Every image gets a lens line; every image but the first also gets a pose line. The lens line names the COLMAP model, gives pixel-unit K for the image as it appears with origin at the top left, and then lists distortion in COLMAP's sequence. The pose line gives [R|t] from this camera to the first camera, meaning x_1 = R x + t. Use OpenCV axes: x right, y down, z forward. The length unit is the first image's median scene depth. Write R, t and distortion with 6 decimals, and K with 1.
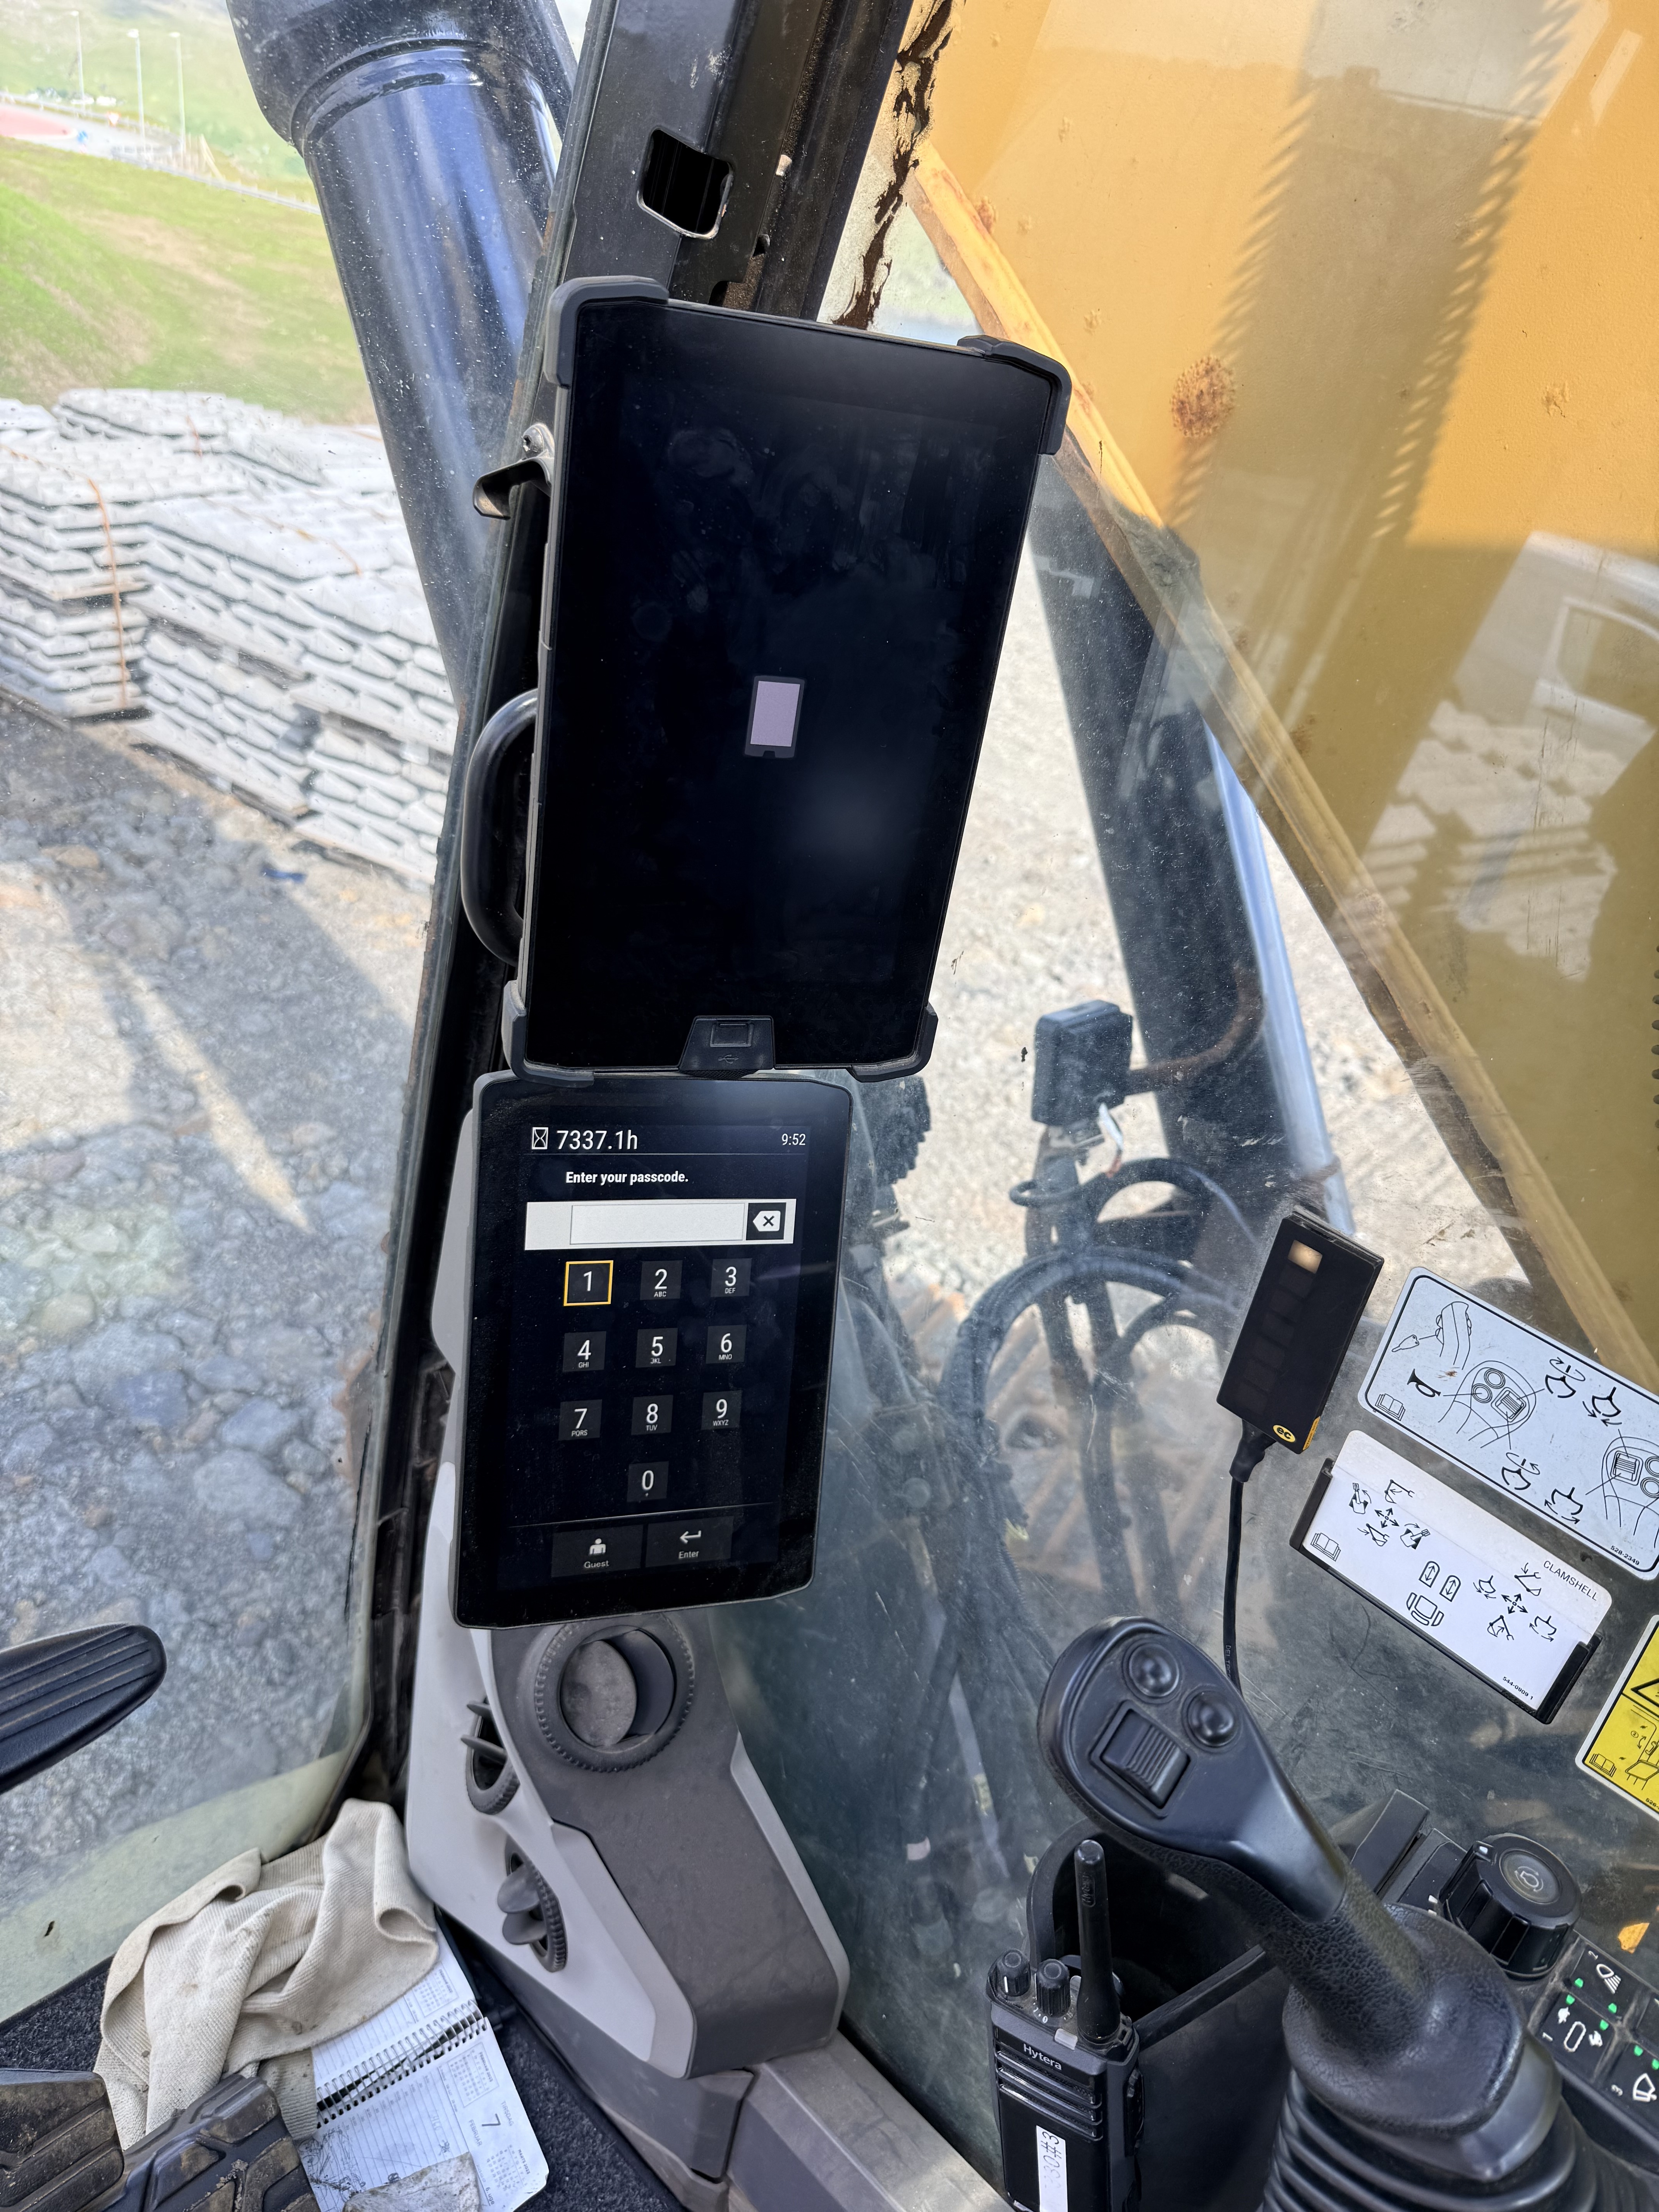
lens RADIAL K [[1560.2, 0, 831.6], [0, 1560.2, 1101.8], [0, 0, 1]] dist [0.054317, -0.077165]
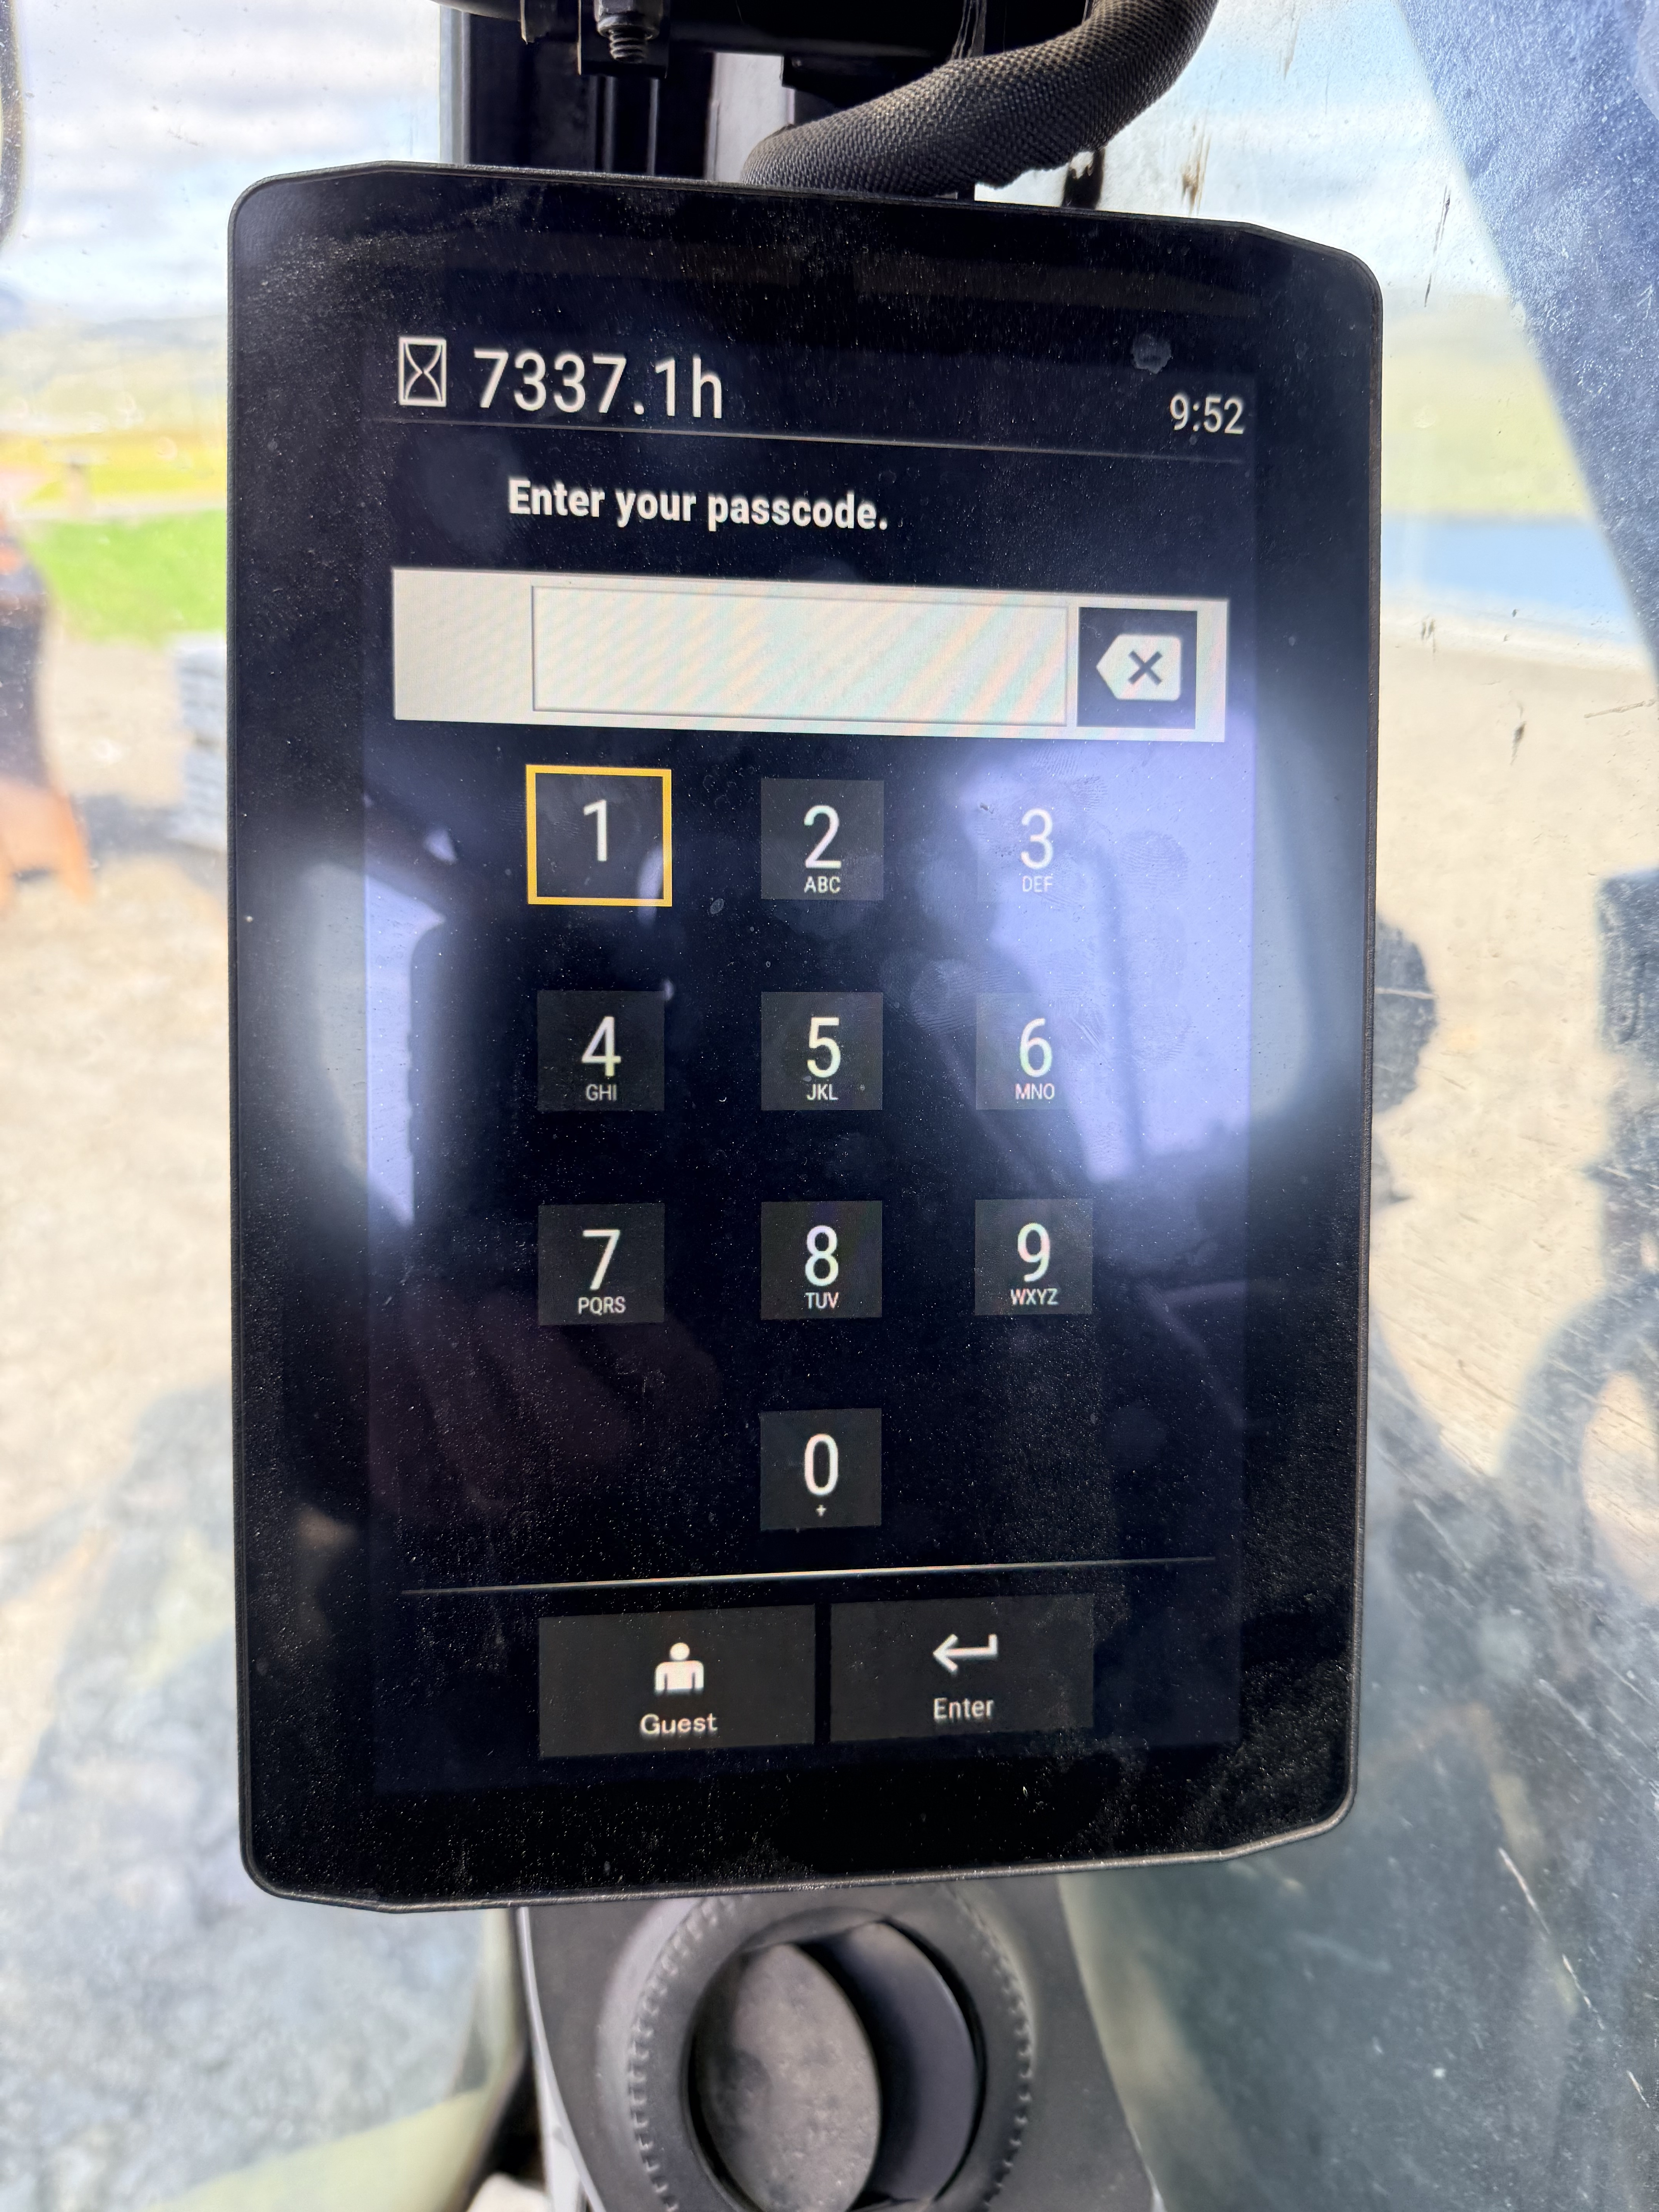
lens RADIAL K [[1612.9, 0, 817.6], [0, 1612.9, 1119.2], [0, 0, 1]] dist [-0.022608, -0.012747]
pose [[0.967158, -0.065057, -0.245709, -0.030255], [0.034454, 0.991322, -0.126861, 0.214281], [0.251830, 0.114229, 0.961006, 0.672137]]
